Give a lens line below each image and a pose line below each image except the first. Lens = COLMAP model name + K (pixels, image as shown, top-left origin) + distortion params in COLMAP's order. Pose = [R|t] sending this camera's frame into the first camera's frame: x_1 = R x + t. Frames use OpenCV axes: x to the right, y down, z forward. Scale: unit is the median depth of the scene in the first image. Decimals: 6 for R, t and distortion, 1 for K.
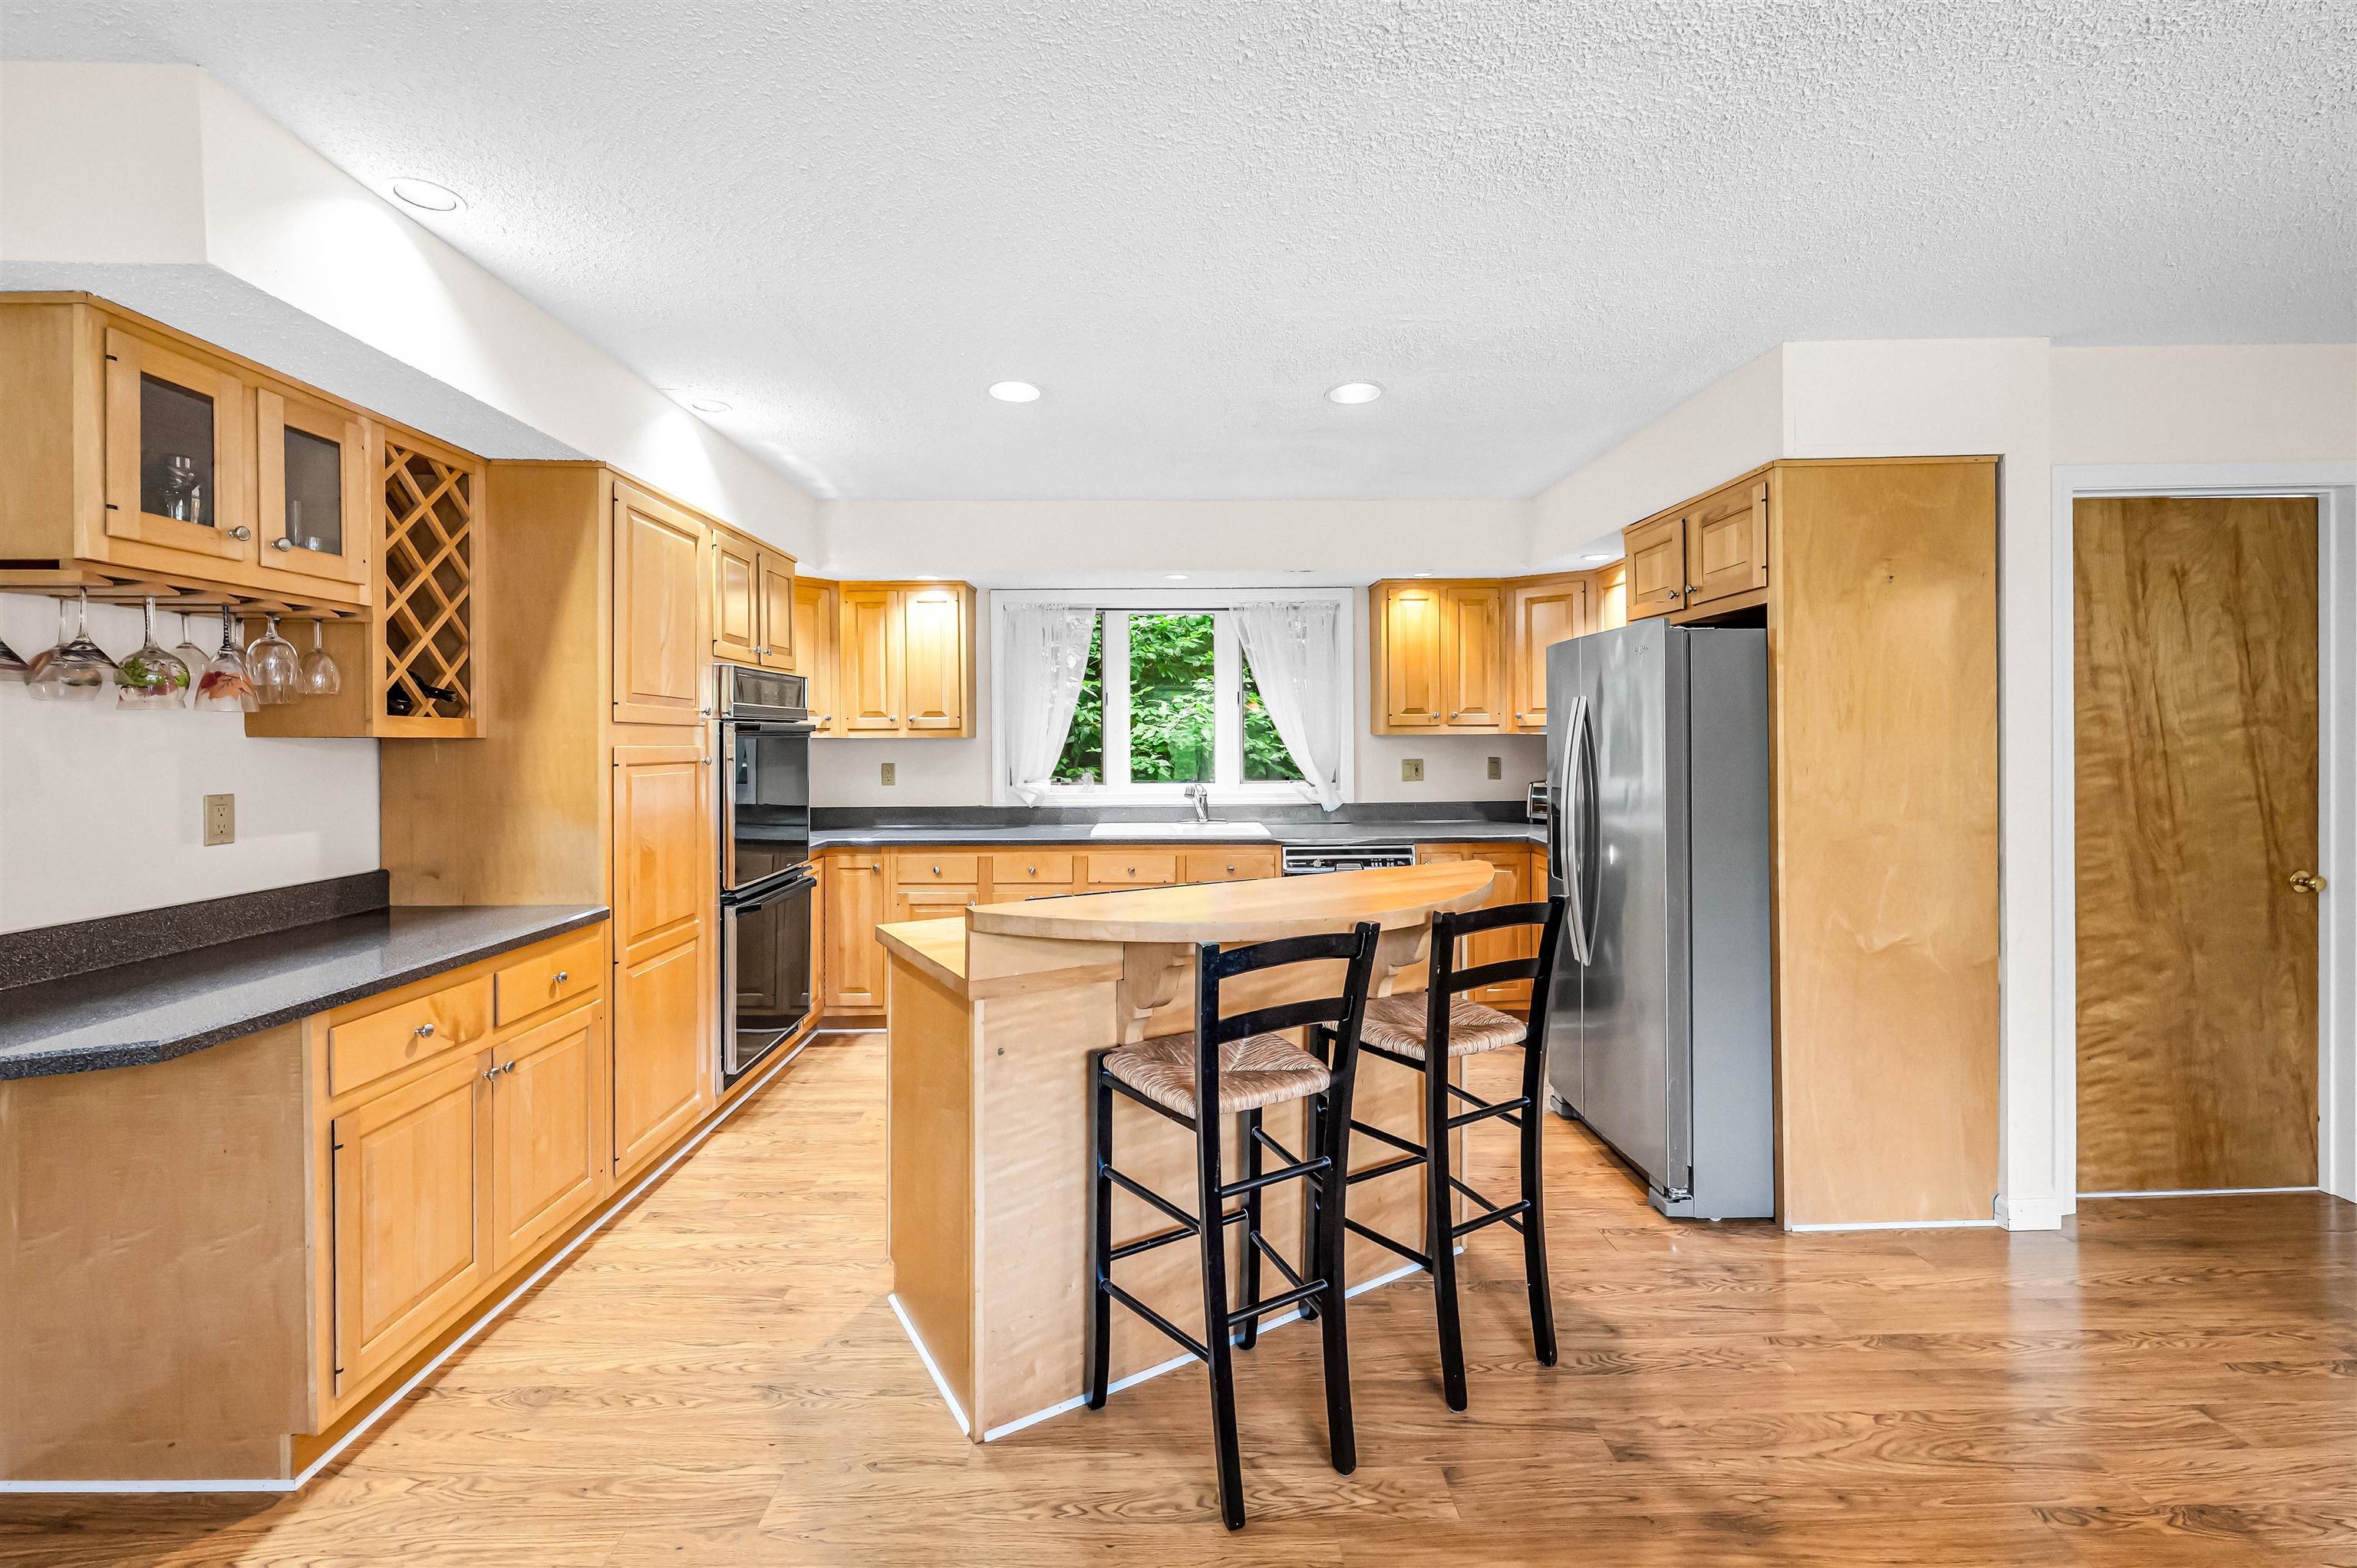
lens RADIAL K [[962.2, 0, 1177.6], [0, 962.2, 748.3], [0, 0, 1]] dist [0.002315, -0.000083]
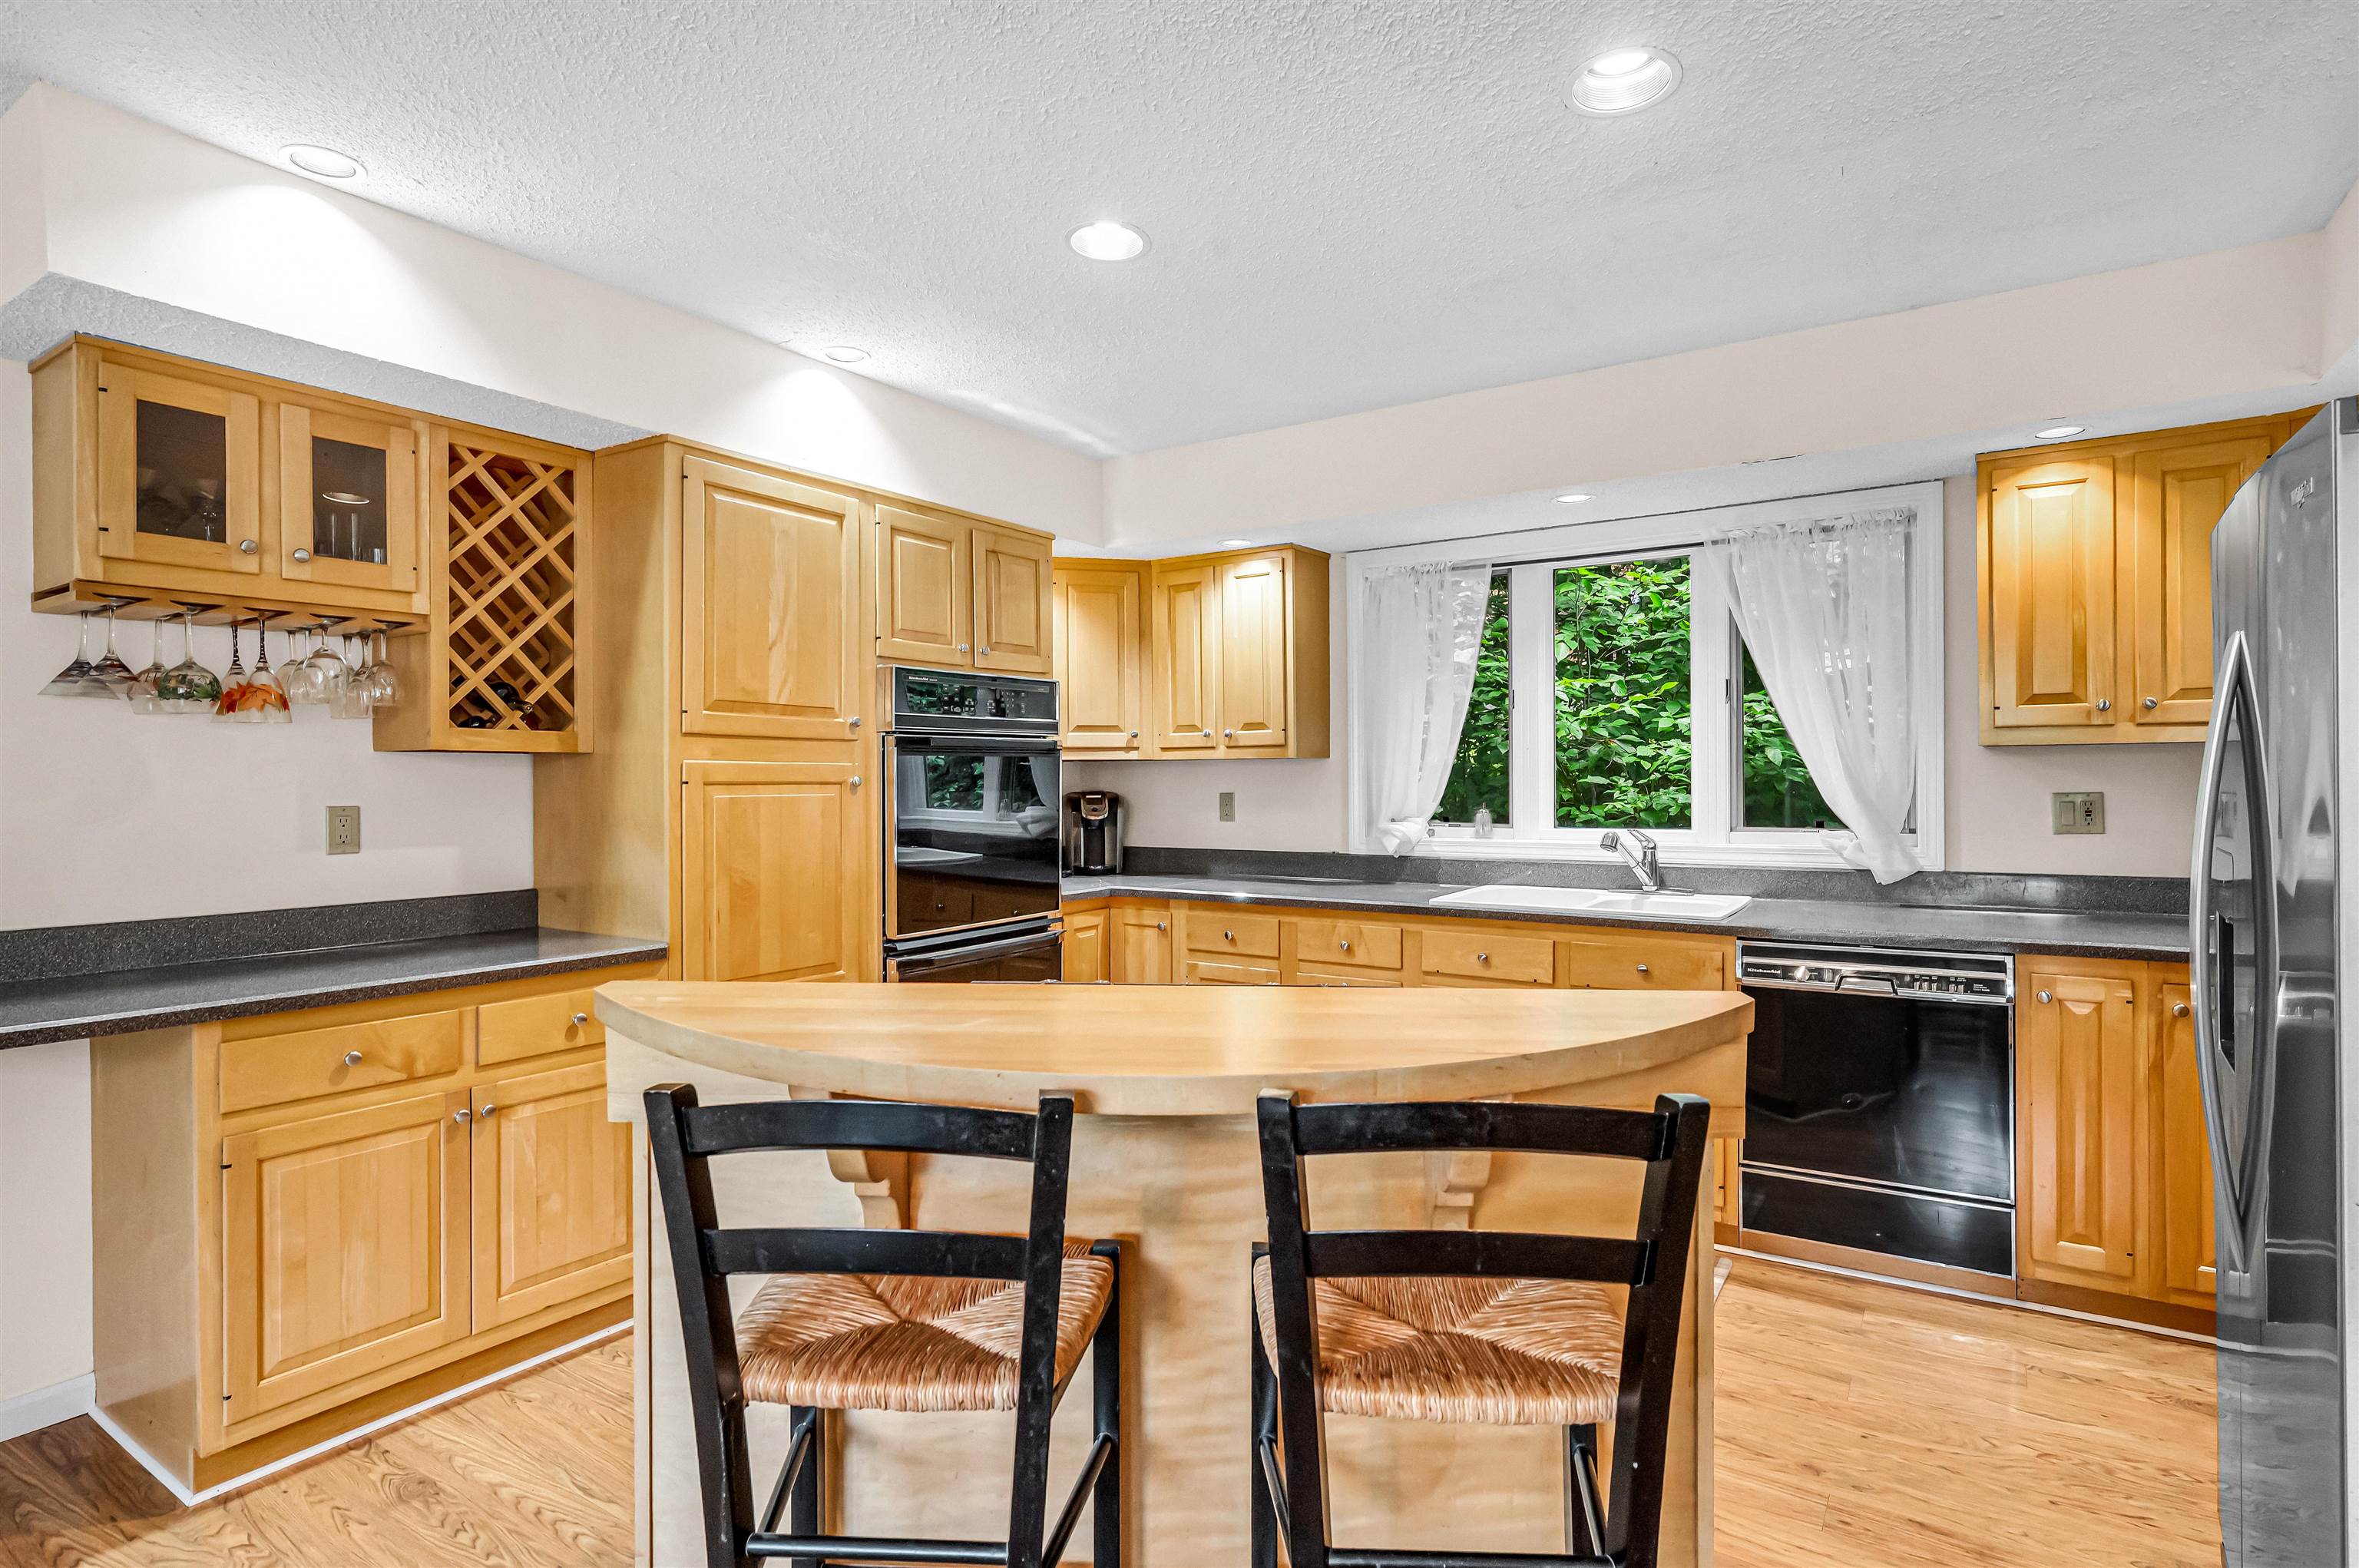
lens RADIAL K [[1197.1, 0, 1186.8], [0, 1197.1, 788.9], [0, 0, 1]] dist [-0.000961, 0.002285]
pose [[0.826593, 0.005397, -0.562774, 0.363665], [-0.004079, 0.999985, 0.003598, 0.015682], [0.562785, -0.000679, 0.826603, 0.331775]]
